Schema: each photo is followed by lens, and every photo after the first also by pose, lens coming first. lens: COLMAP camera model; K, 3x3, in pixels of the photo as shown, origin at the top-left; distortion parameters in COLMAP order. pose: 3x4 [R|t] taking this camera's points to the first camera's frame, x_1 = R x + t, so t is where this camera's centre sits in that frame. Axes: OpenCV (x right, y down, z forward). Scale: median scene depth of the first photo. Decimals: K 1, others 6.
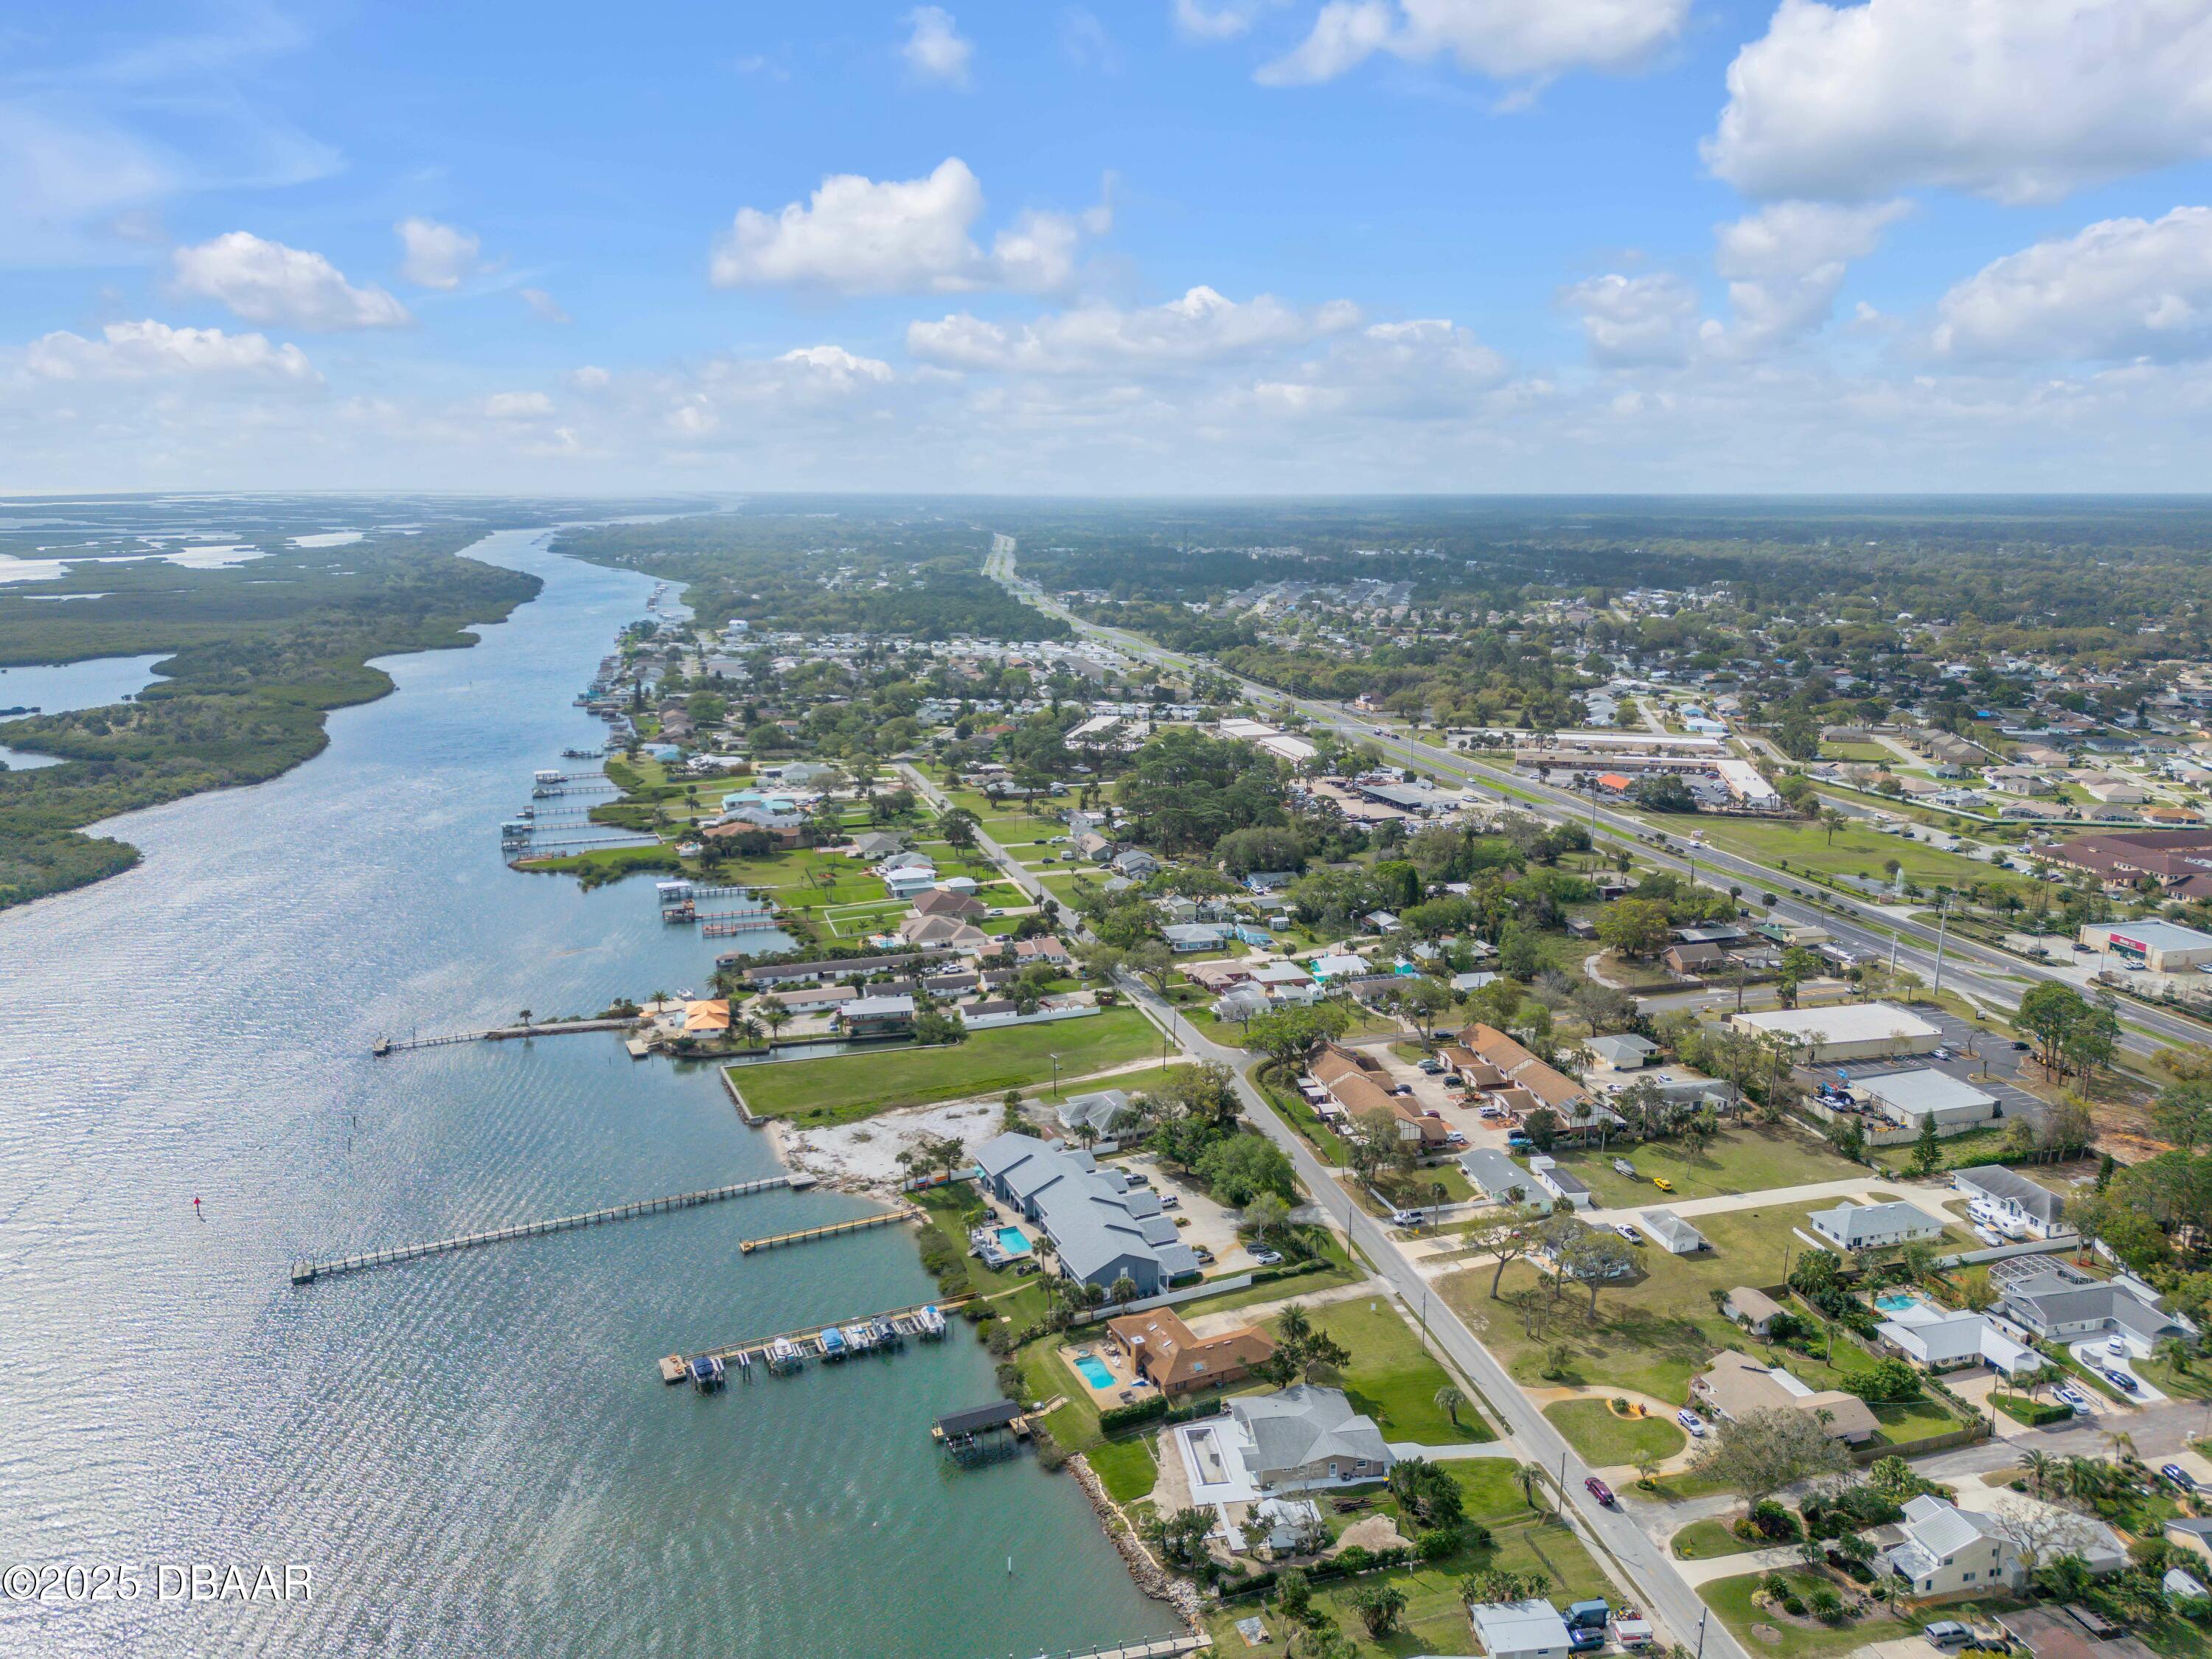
lens RADIAL K [[1577.2, 0, 1106.4], [0, 1577.2, 814.8], [0, 0, 1]] dist [0.110506, -0.123336]
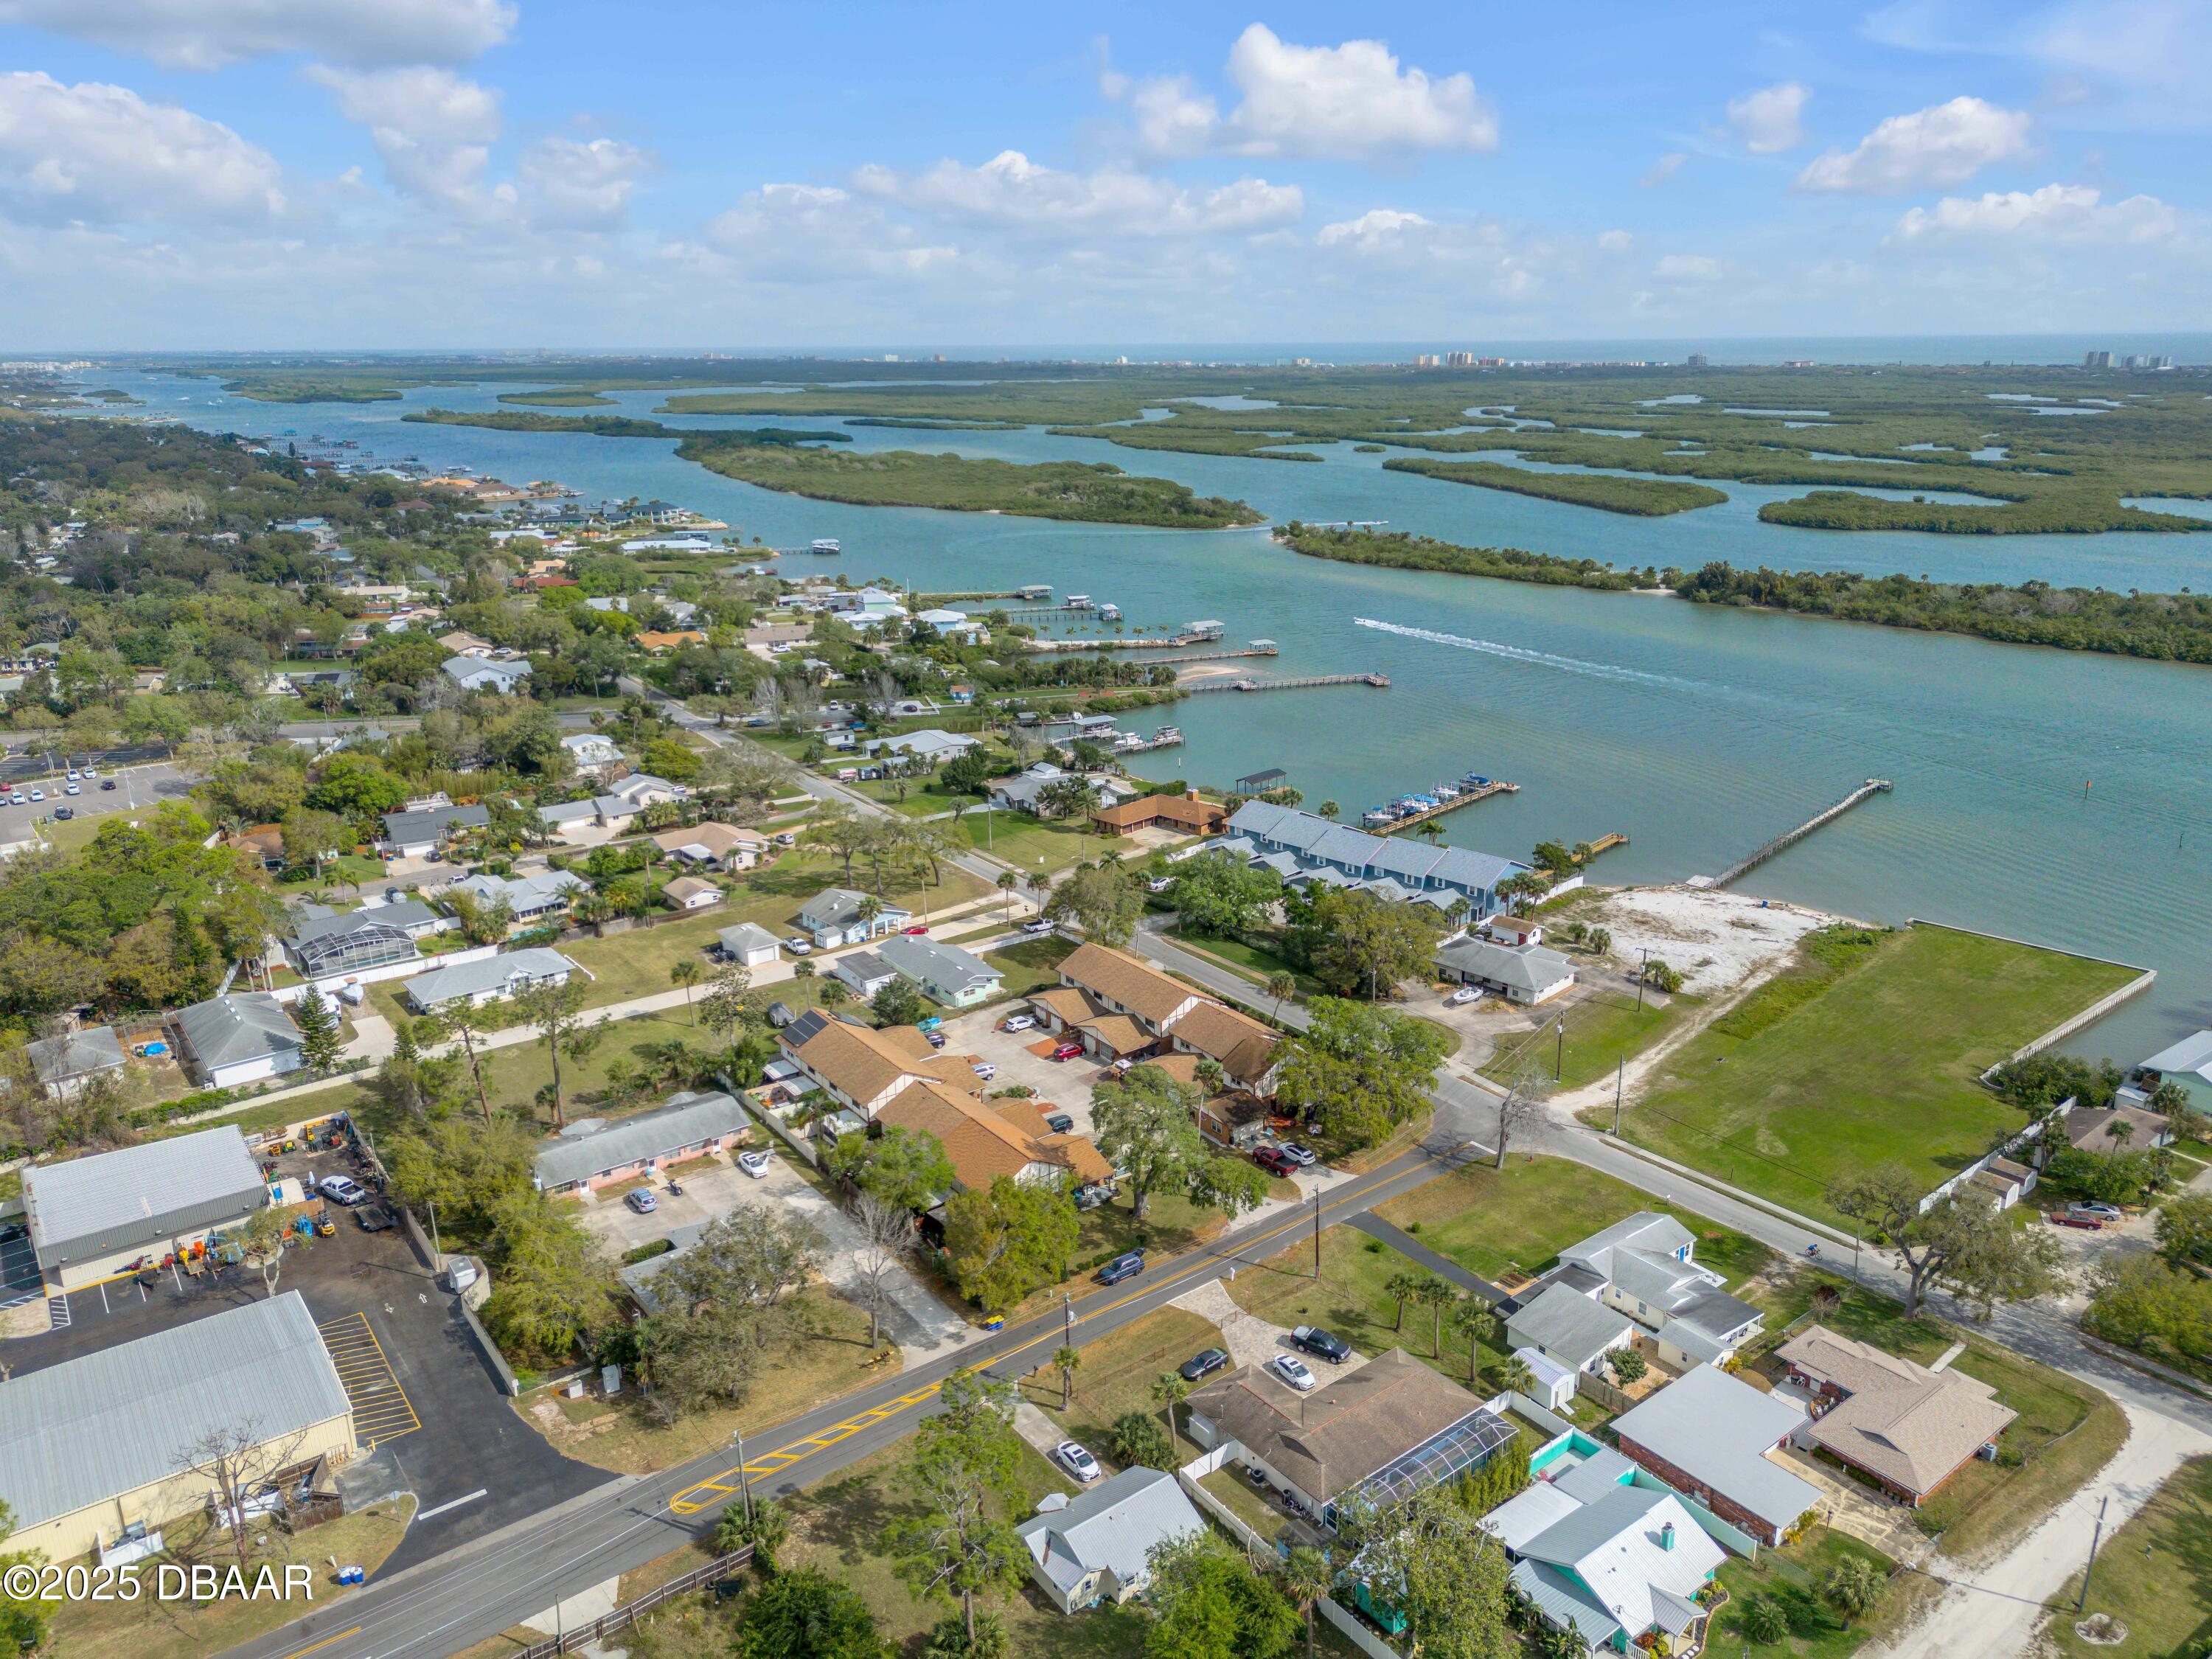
lens RADIAL K [[1586.7, 0, 1115.5], [0, 1586.7, 834.8], [0, 0, 1]] dist [0.071870, -0.073200]
pose [[-0.921574, 0.123621, -0.367993, 0.329827], [-0.069432, 0.880168, 0.469556, -0.144896], [0.381943, 0.458281, -0.802557, 1.194698]]
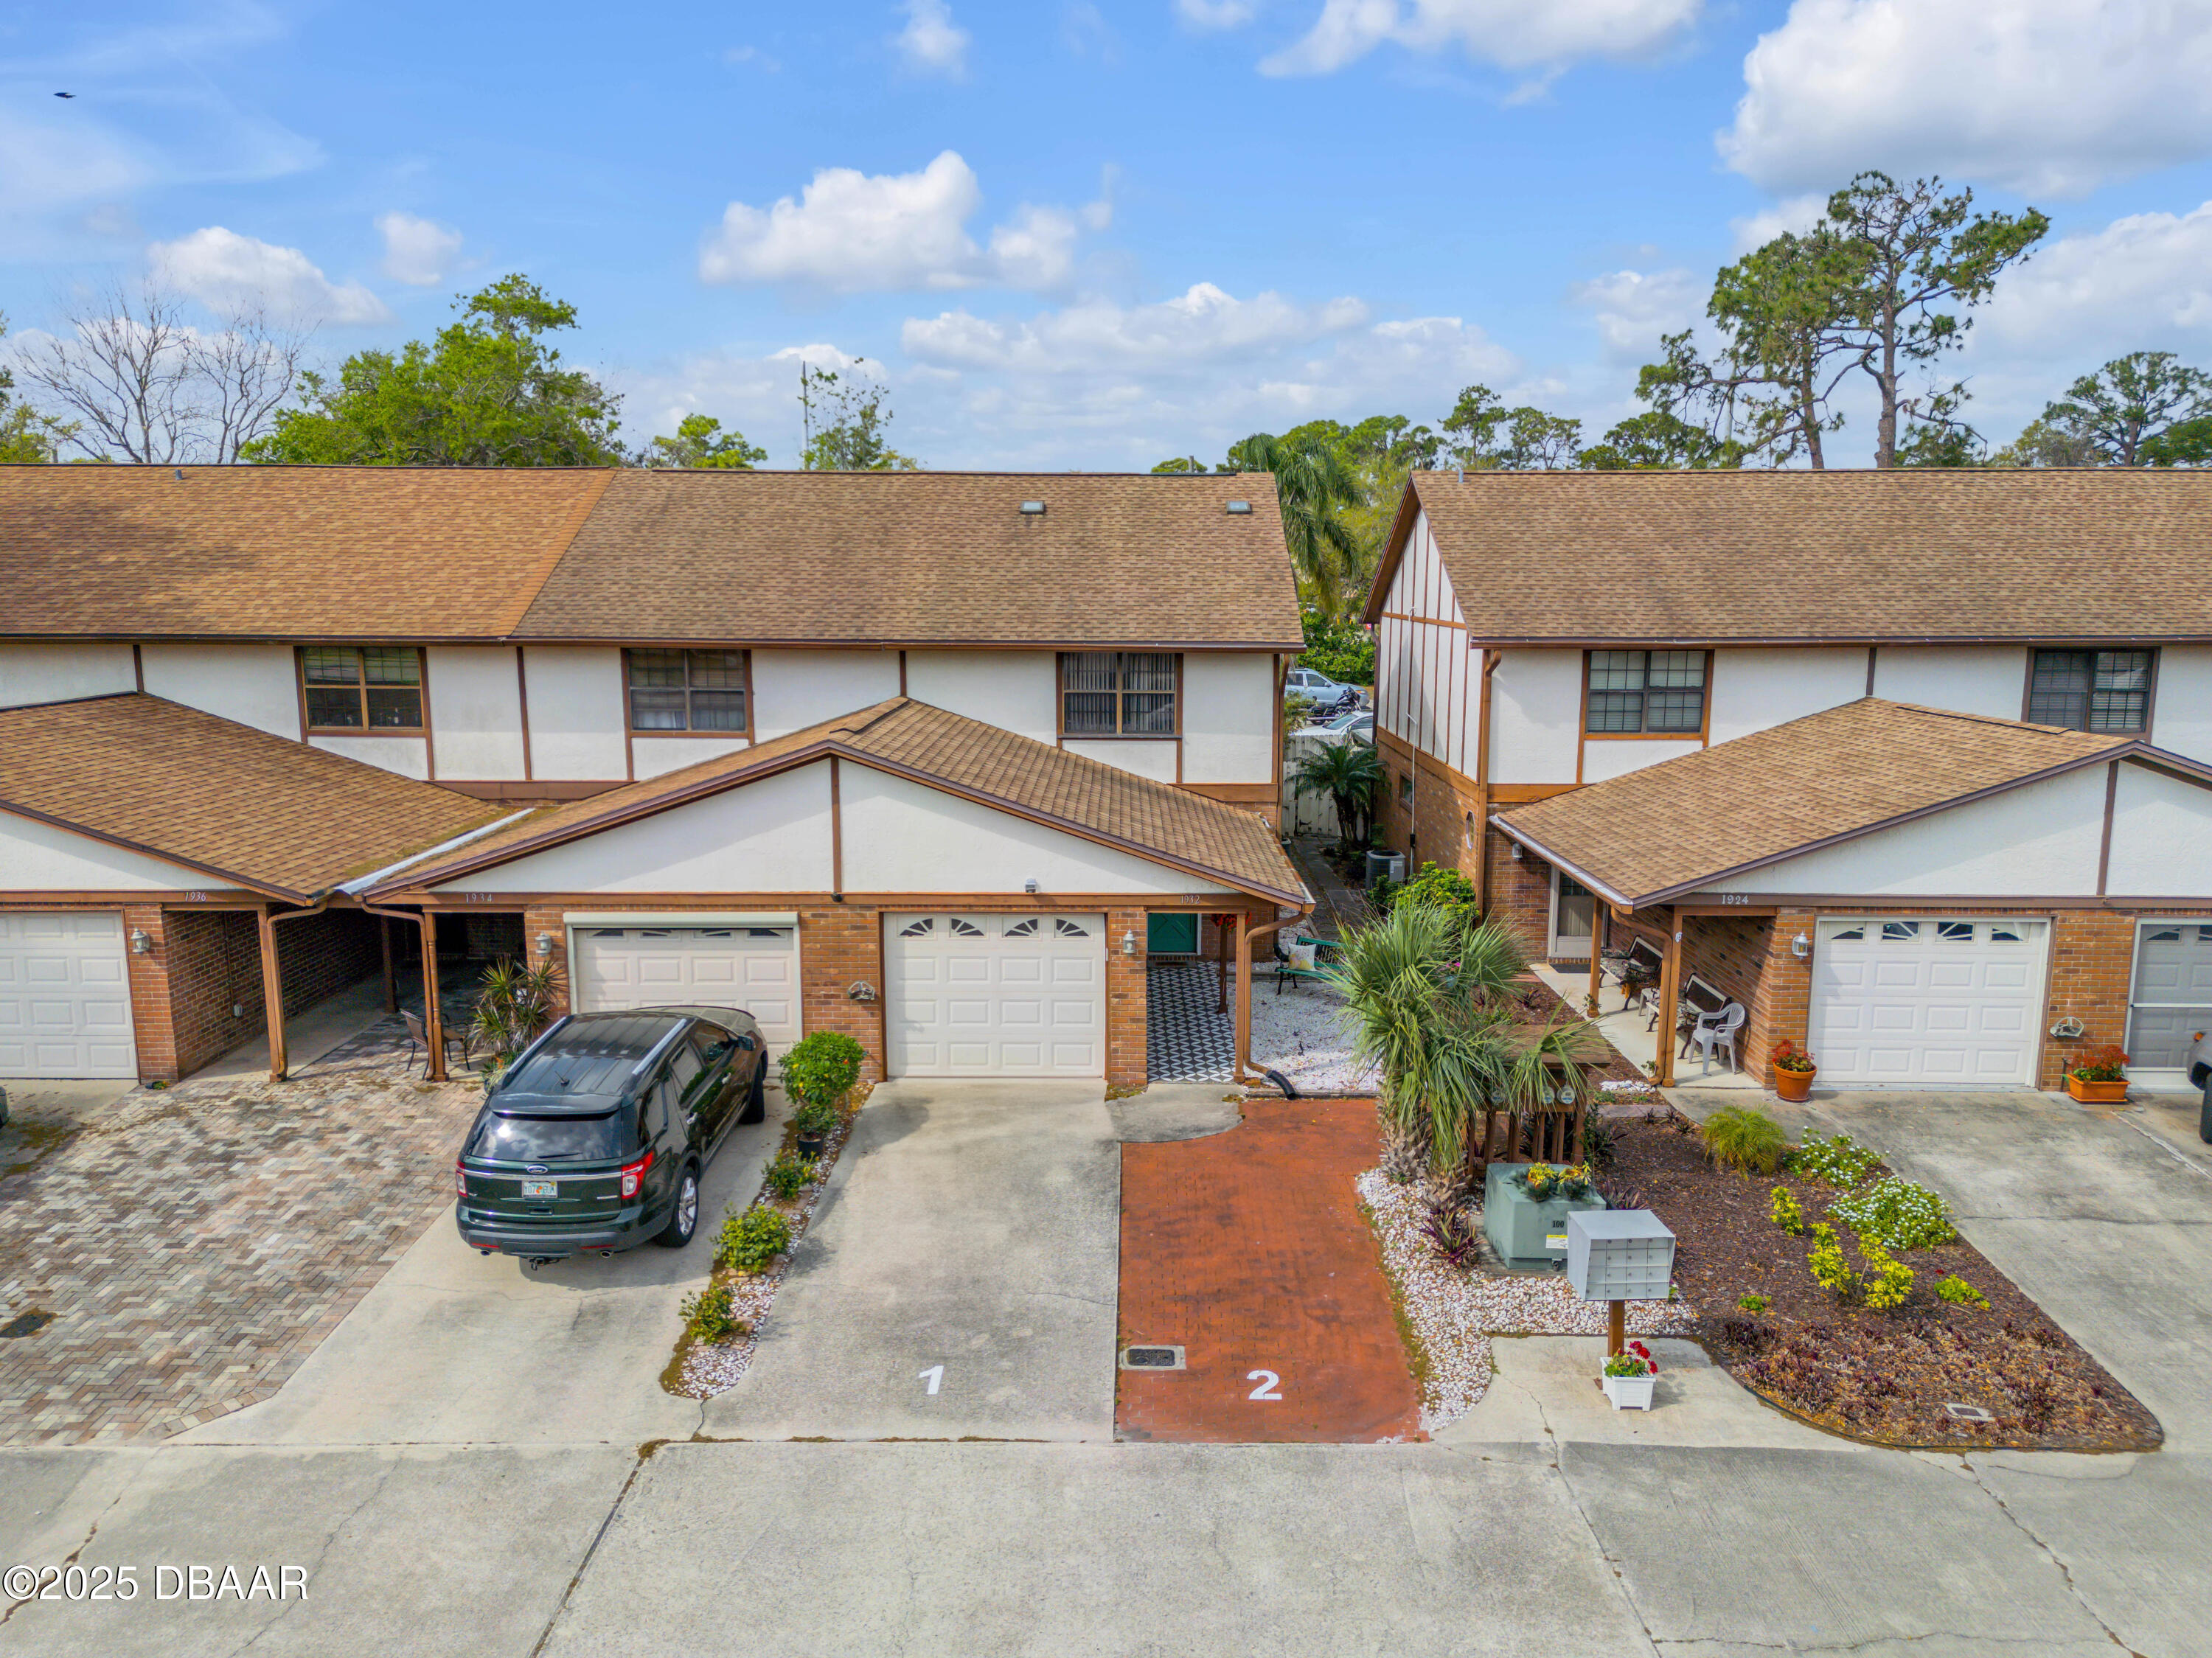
lens RADIAL K [[1567.8, 0, 1115.9], [0, 1567.8, 831.6], [0, 0, 1]] dist [0.082081, -0.086372]
pose [[0.241367, -0.159366, 0.957259, 0.153924], [0.197917, 0.973775, 0.112212, 0.135115], [-0.950037, 0.162373, 0.266578, 0.837451]]
